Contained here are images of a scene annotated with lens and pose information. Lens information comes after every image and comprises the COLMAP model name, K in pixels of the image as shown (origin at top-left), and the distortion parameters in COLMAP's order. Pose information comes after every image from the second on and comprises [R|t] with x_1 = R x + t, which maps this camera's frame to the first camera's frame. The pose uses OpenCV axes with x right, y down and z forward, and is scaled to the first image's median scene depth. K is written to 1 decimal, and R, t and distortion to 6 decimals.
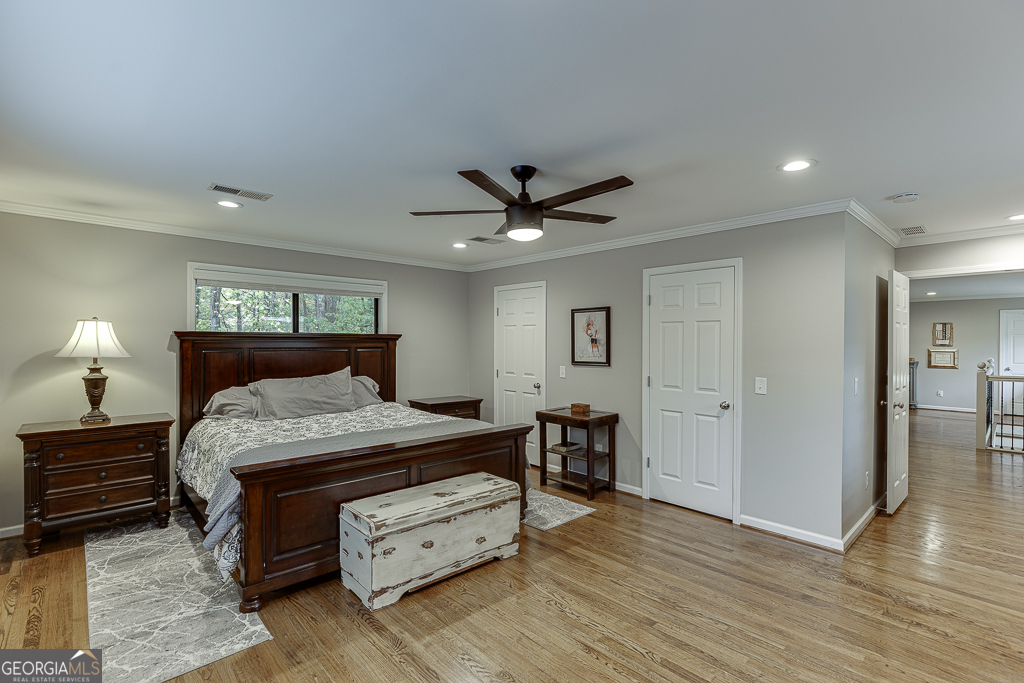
lens RADIAL K [[472.1, 0, 521.7], [0, 472.1, 342.1], [0, 0, 1]] dist [-0.002422, -0.000747]
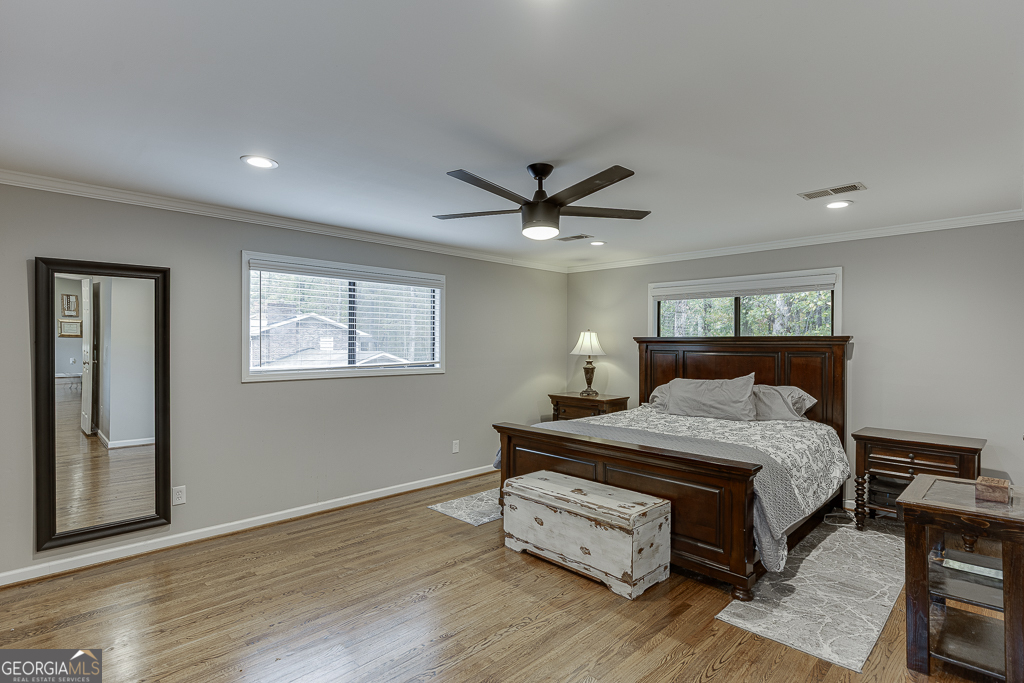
lens RADIAL K [[506.7, 0, 521.3], [0, 506.7, 344.9], [0, 0, 1]] dist [-0.005919, -0.000756]
pose [[0.043628, -0.000763, -0.999048, 0.993424], [-0.006620, 0.999978, -0.001052, 0.003362], [0.999026, 0.006659, 0.043622, 0.871810]]
